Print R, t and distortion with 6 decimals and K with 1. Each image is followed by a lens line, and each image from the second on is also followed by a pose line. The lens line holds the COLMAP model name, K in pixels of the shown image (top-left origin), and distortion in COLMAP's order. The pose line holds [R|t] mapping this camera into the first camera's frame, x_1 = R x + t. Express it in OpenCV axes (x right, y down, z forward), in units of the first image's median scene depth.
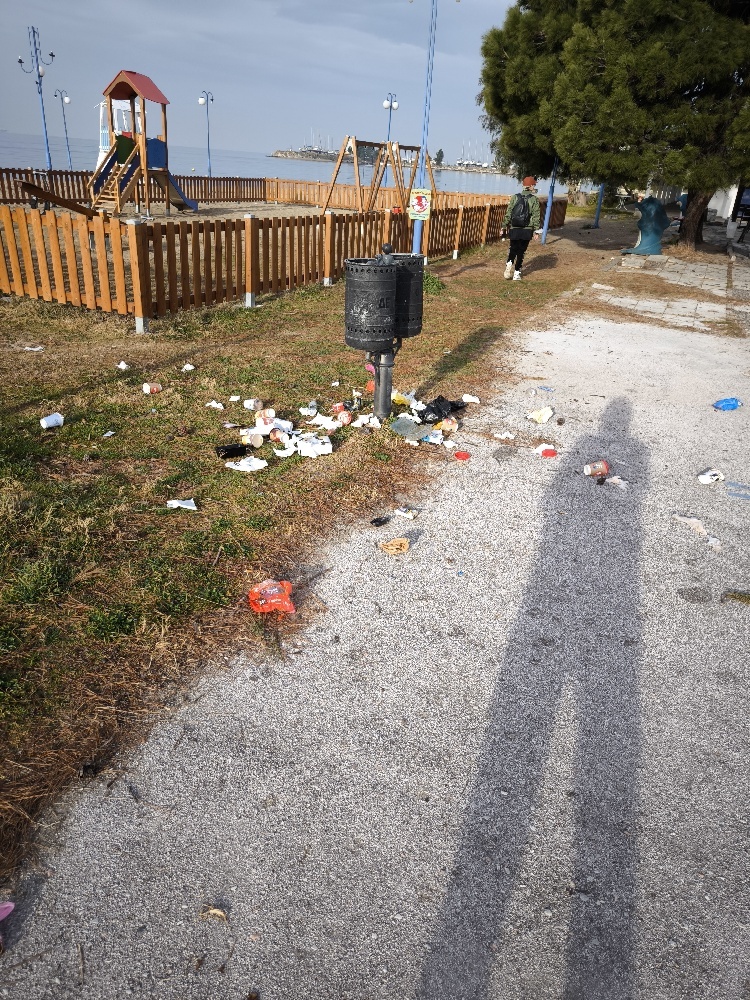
lens RADIAL K [[694.9, 0, 375.0], [0, 694.9, 500.0], [0, 0, 1]] dist [-0.008472, -0.006540]
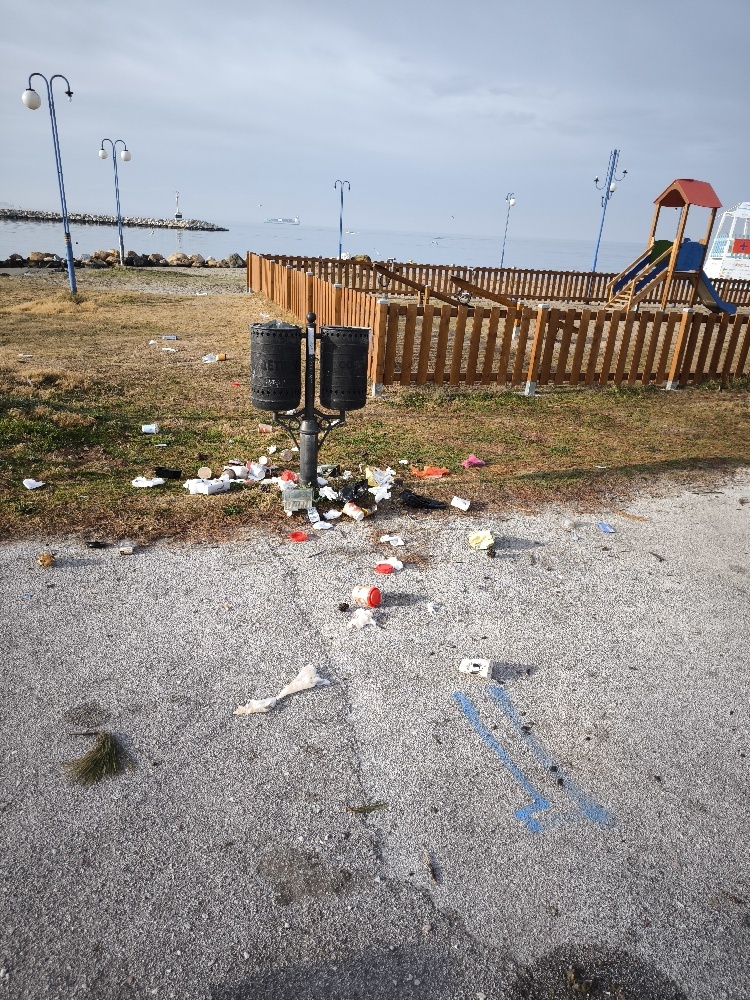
lens RADIAL K [[694.9, 0, 375.0], [0, 694.9, 500.0], [0, 0, 1]] dist [-0.008472, -0.006540]
pose [[0.615563, 0.237931, -0.751313, 0.378343], [-0.339565, 0.940379, 0.019594, -0.069822], [0.711181, 0.243058, 0.659655, 0.193280]]
